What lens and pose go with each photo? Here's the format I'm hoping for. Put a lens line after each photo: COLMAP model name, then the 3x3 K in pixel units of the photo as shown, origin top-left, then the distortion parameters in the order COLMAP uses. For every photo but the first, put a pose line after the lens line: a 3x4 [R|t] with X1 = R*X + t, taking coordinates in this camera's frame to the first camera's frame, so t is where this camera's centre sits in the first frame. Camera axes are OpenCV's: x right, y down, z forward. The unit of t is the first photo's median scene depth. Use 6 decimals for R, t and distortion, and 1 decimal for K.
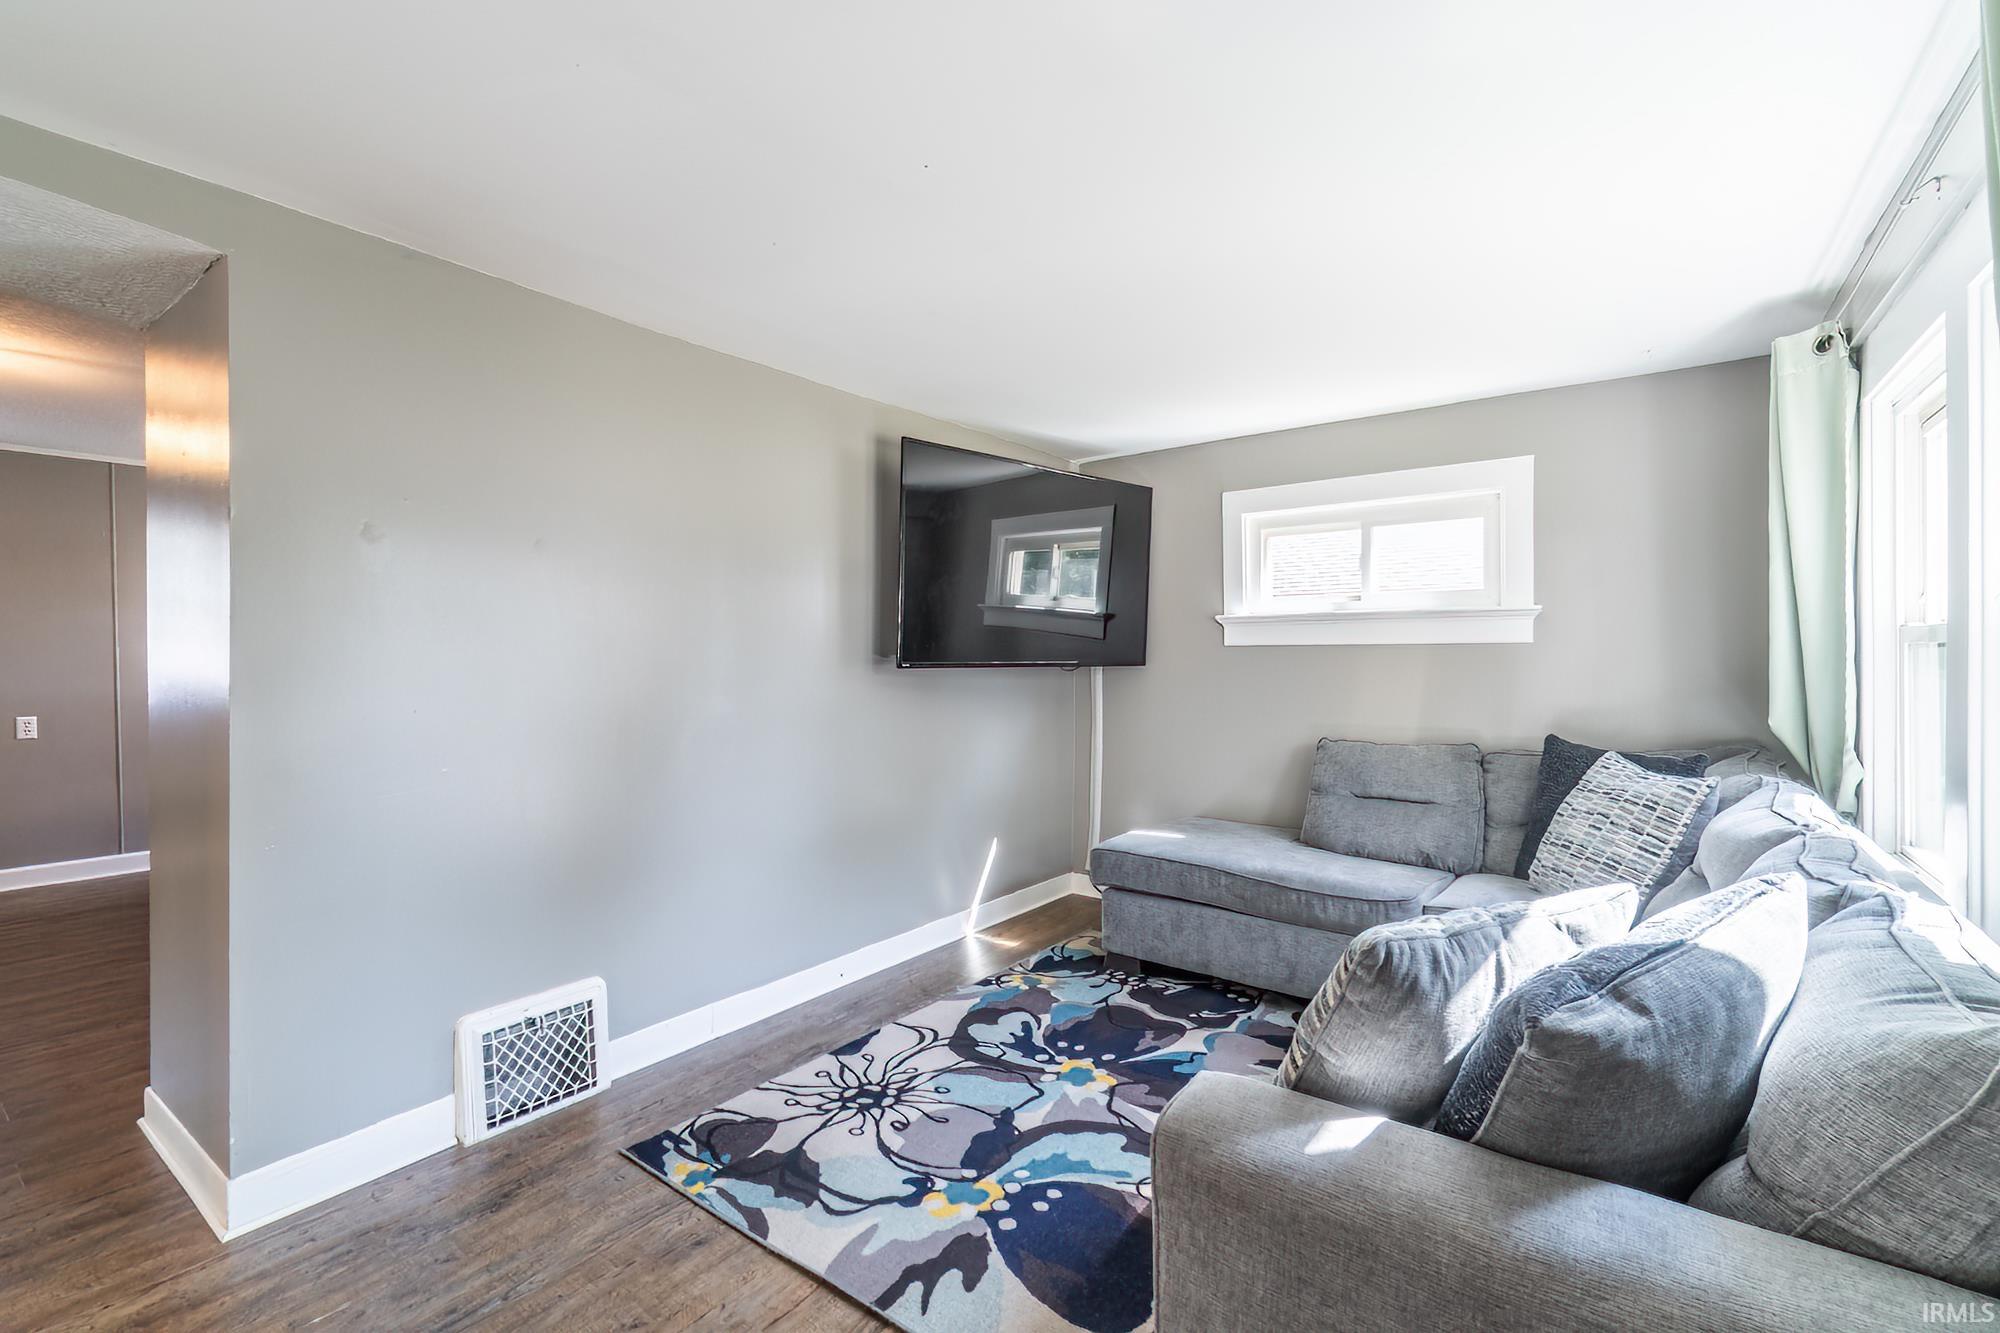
lens RADIAL K [[860.0, 0, 994.0], [0, 860.0, 646.9], [0, 0, 1]] dist [-0.000335, 0.000036]
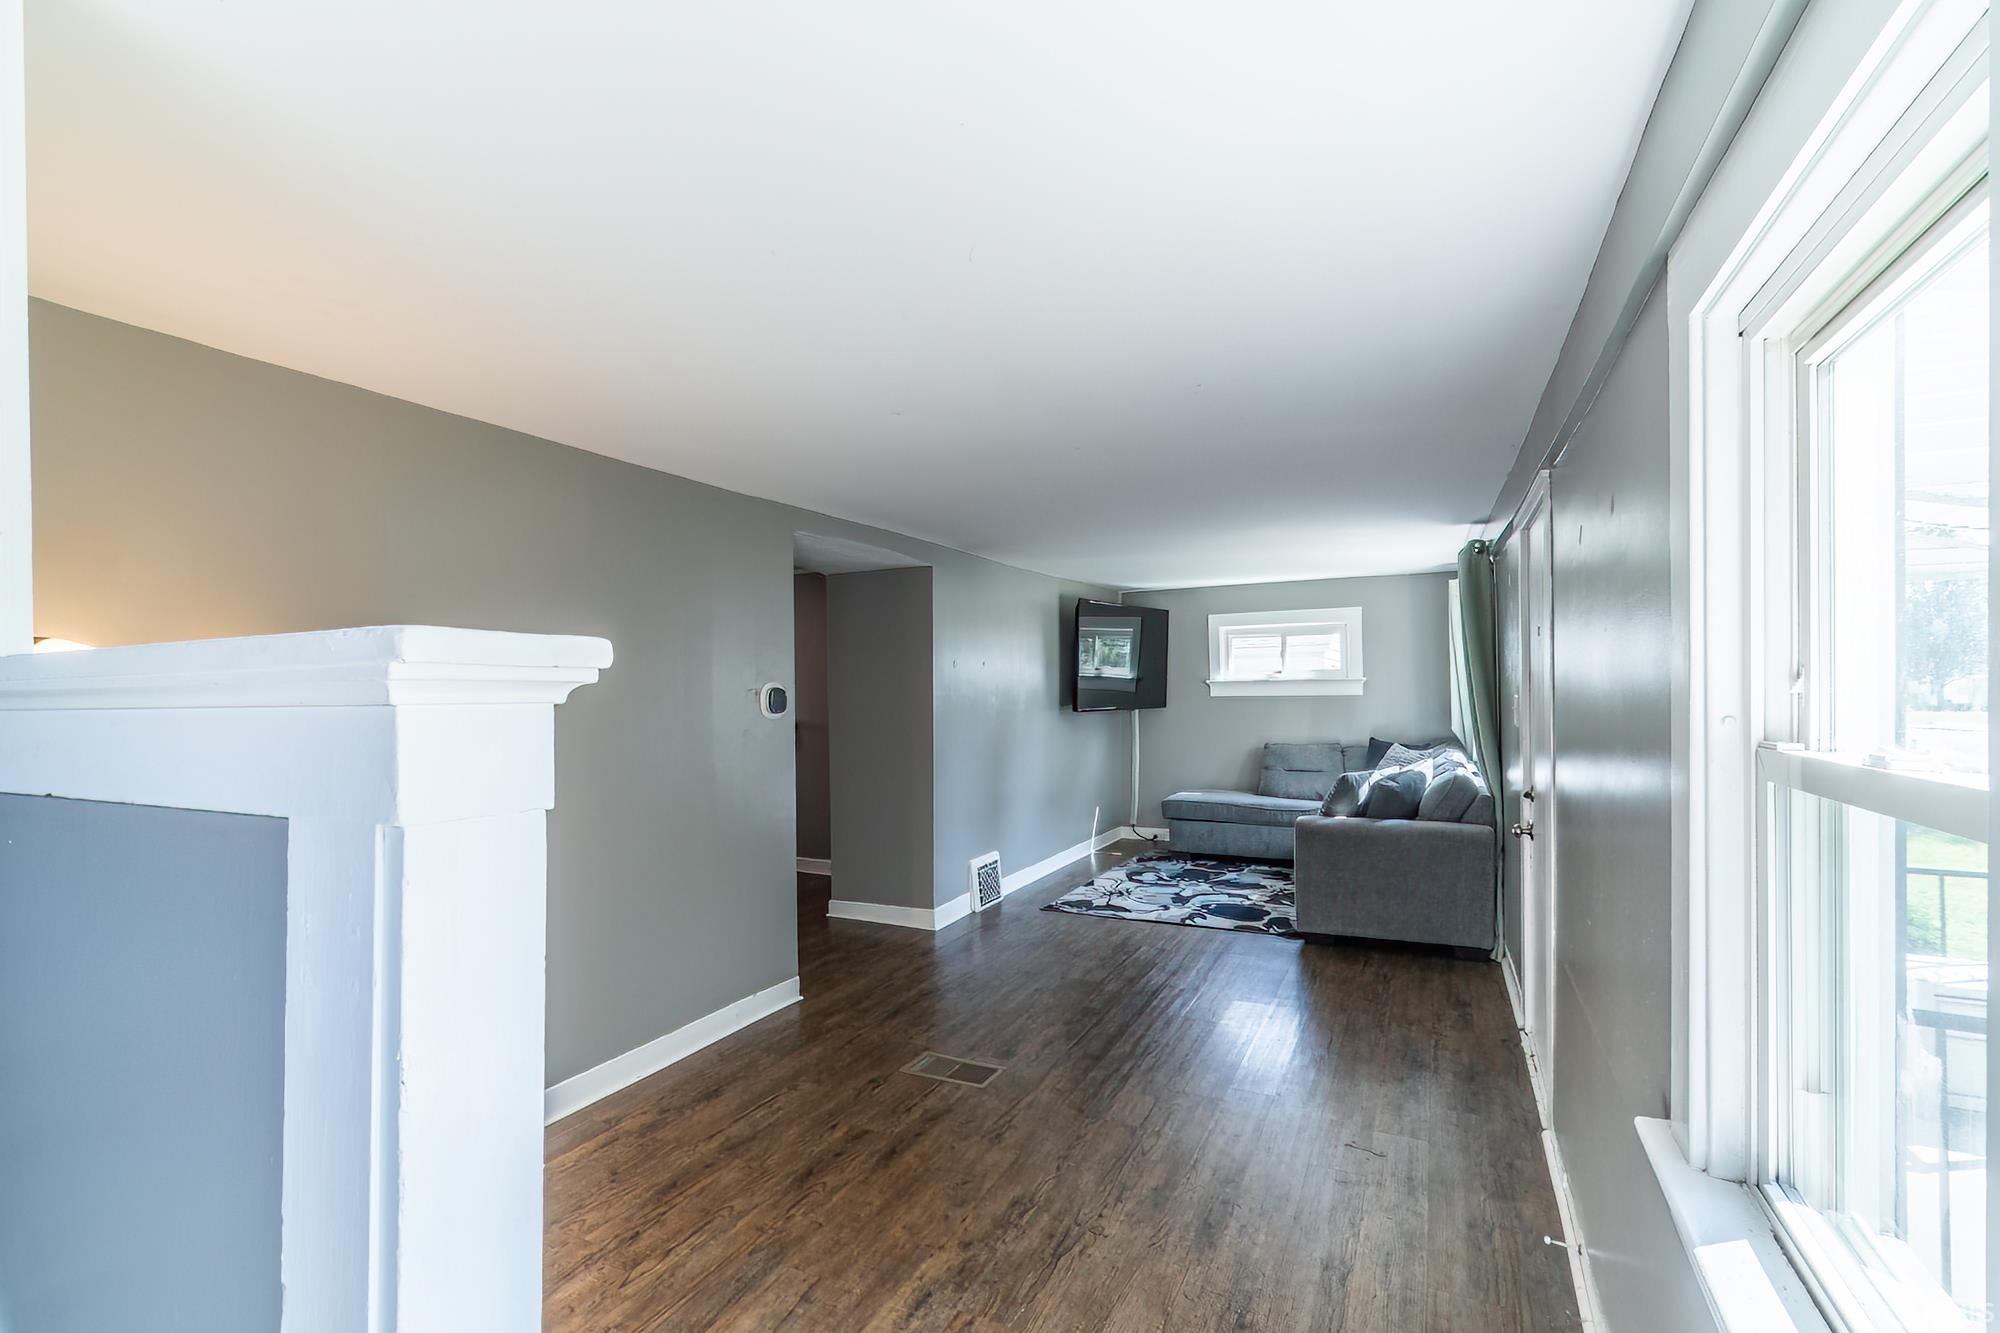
lens RADIAL K [[894.4, 0, 983.7], [0, 894.4, 672.2], [0, 0, 1]] dist [0.001497, 0.000386]
pose [[0.983012, -0.009287, 0.183304, -0.700077], [0.011130, 0.999897, -0.009029, -0.051541], [-0.183201, 0.010916, 0.983015, -1.005059]]
